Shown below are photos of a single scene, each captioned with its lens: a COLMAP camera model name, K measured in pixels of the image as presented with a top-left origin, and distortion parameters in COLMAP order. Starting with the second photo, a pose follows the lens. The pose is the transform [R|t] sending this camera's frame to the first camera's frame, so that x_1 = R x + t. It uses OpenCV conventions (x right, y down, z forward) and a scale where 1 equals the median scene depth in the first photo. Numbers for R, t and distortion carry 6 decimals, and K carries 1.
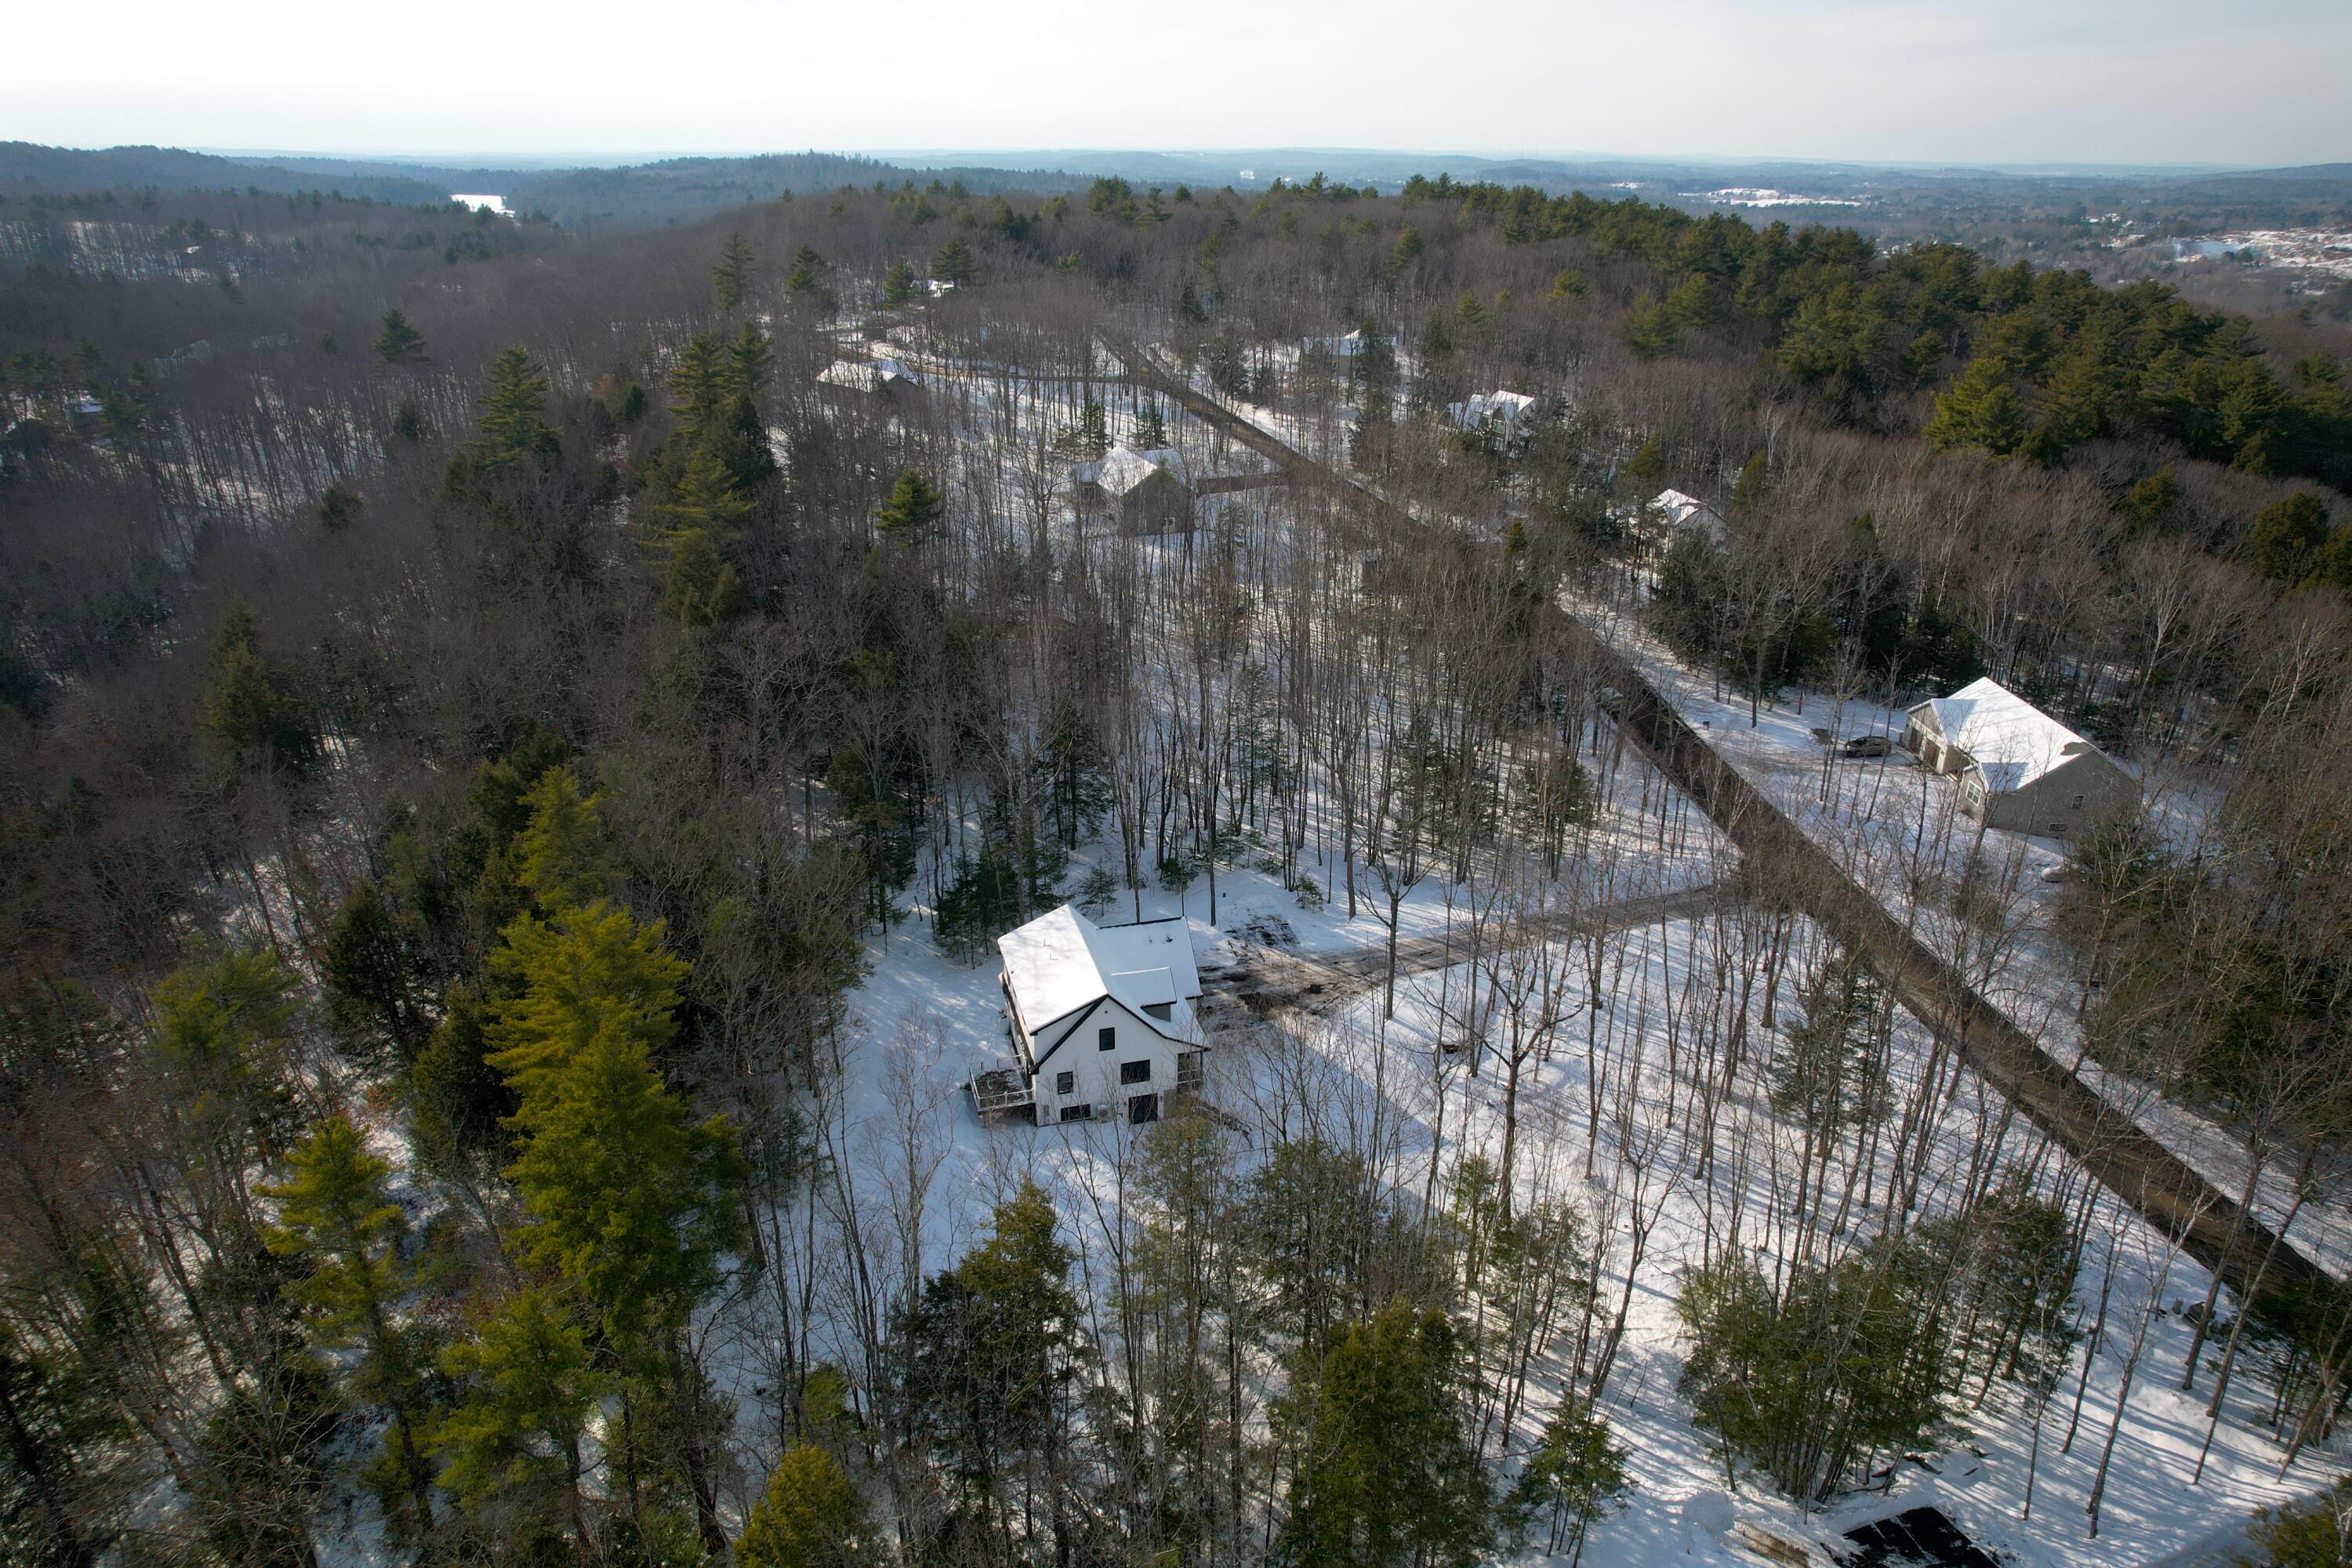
lens RADIAL K [[1526.8, 0, 1191.5], [0, 1526.8, 831.3], [0, 0, 1]] dist [-0.079824, 0.074207]
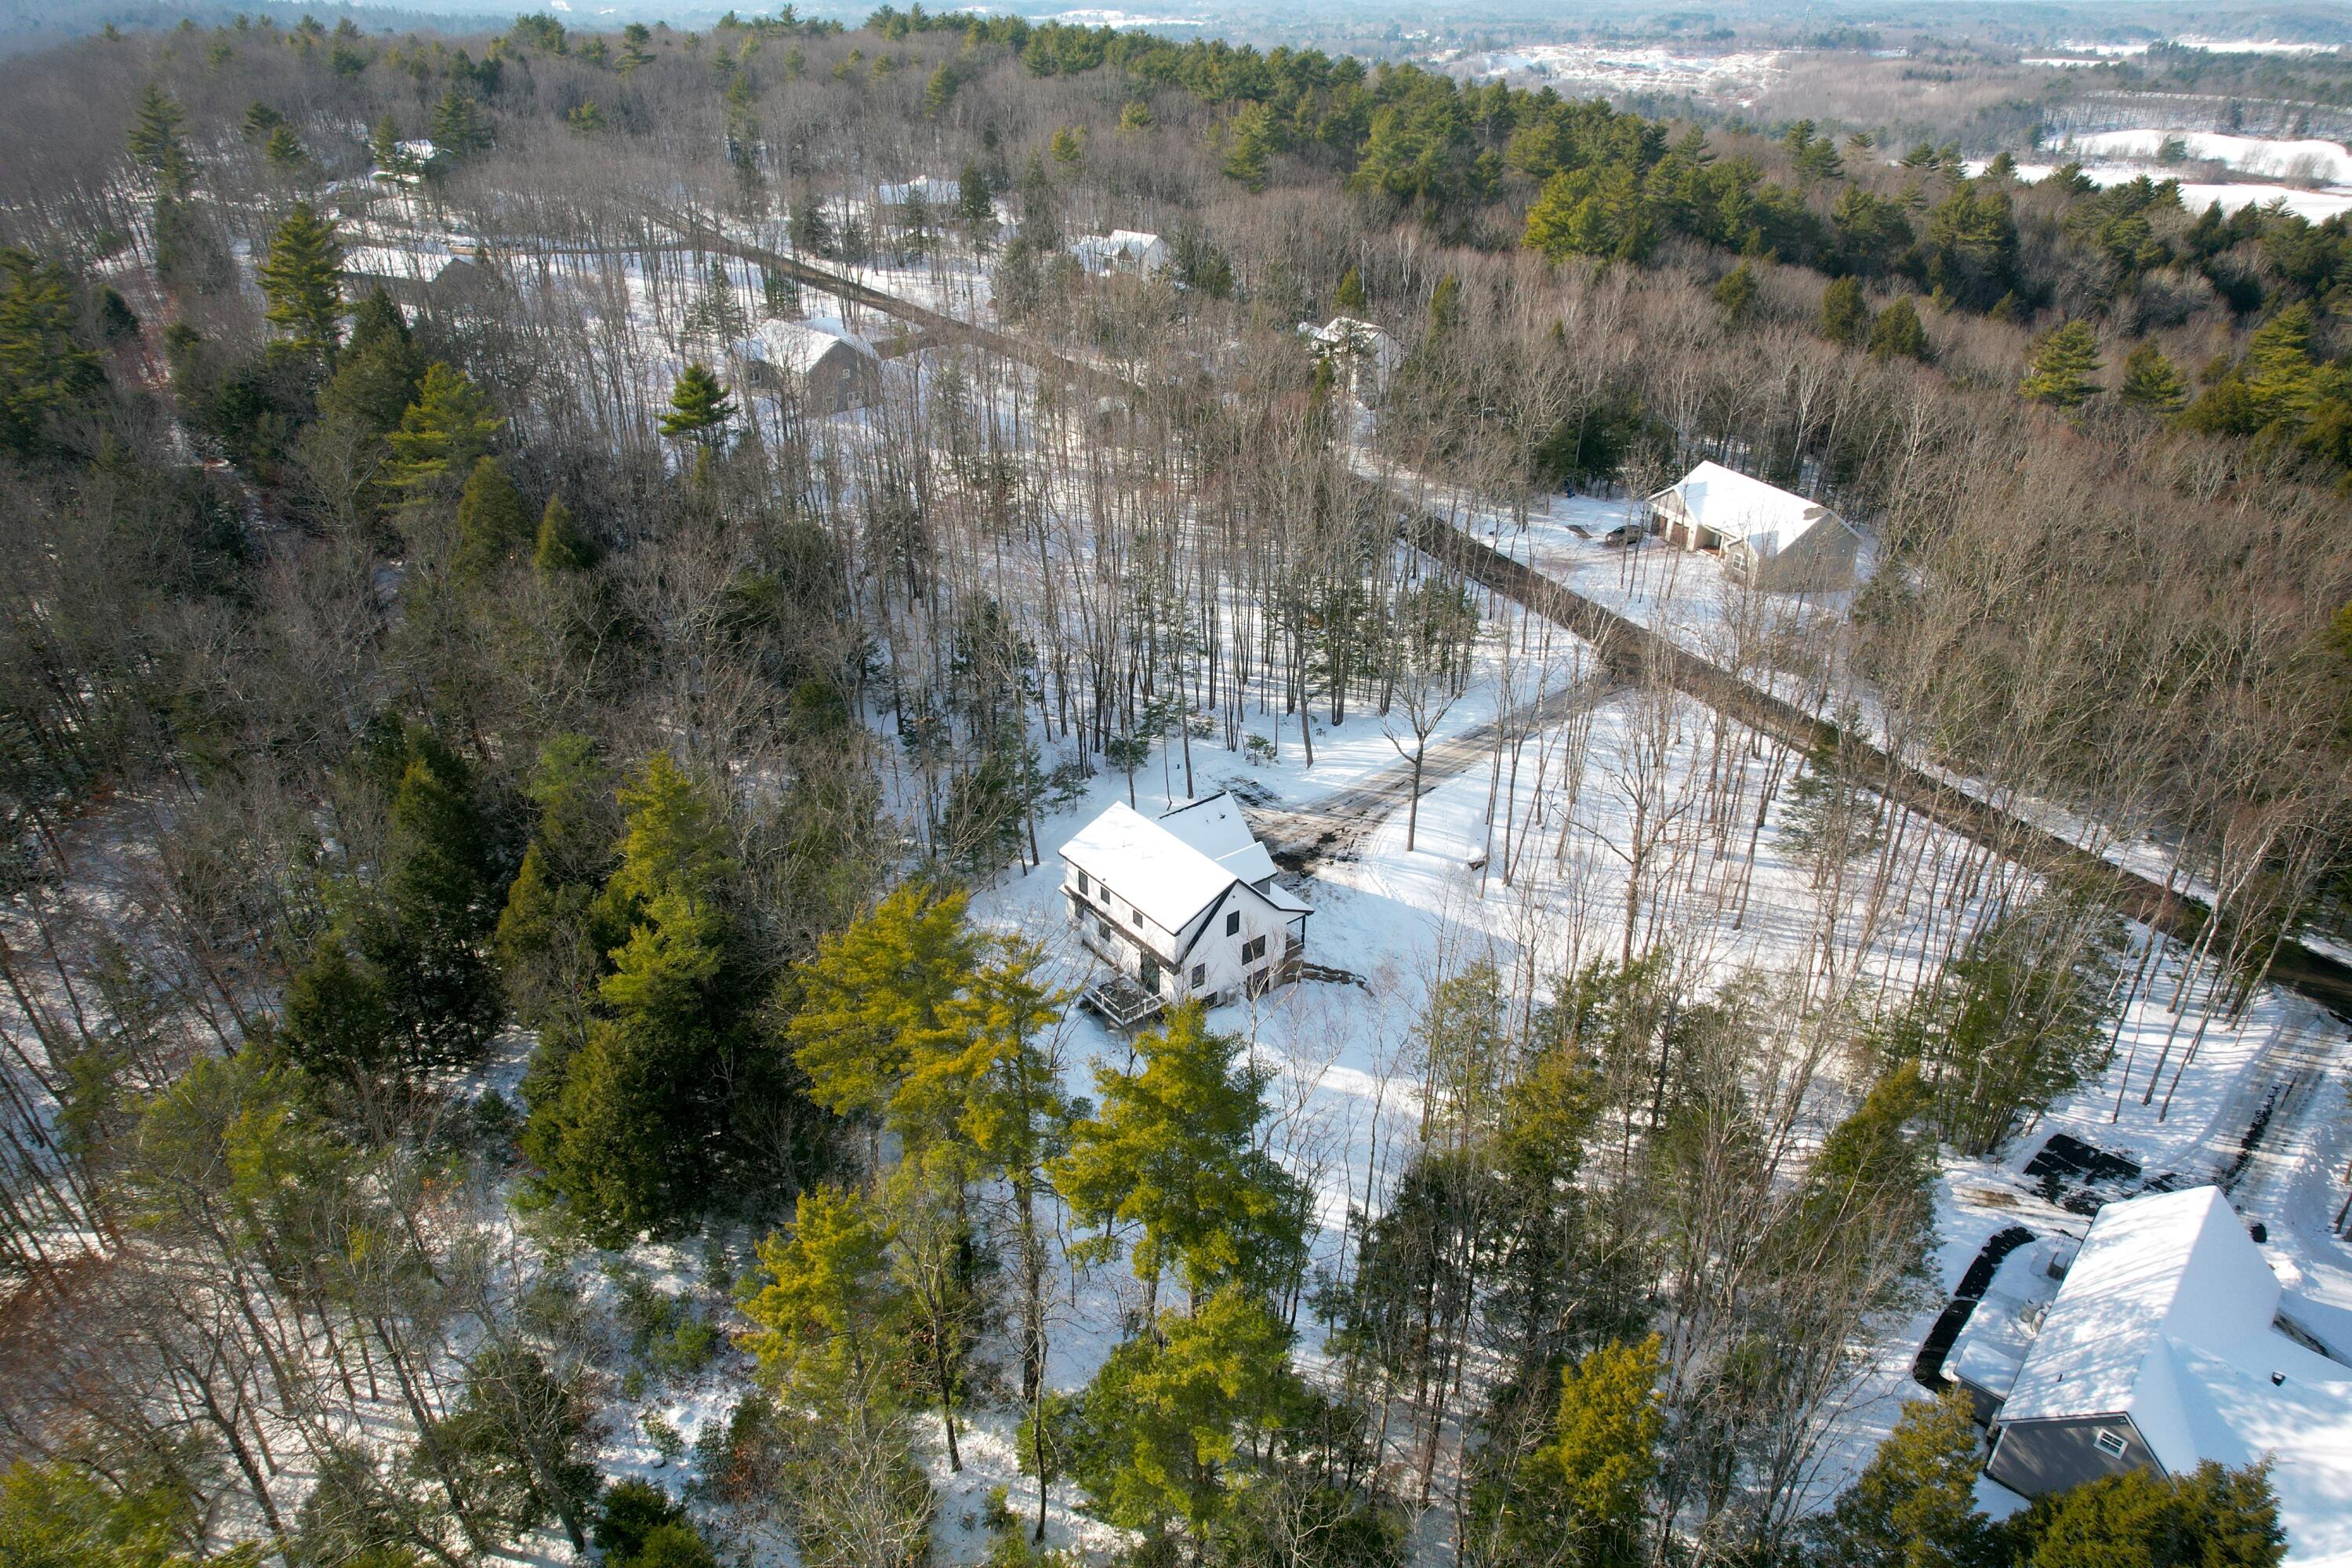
lens RADIAL K [[1526.8, 0, 1191.5], [0, 1526.8, 831.3], [0, 0, 1]] dist [-0.079824, 0.074207]
pose [[0.916793, -0.197399, 0.347165, -0.319411], [0.163561, 0.978642, 0.124526, -0.038843], [-0.364332, -0.057382, 0.929500, 0.070304]]
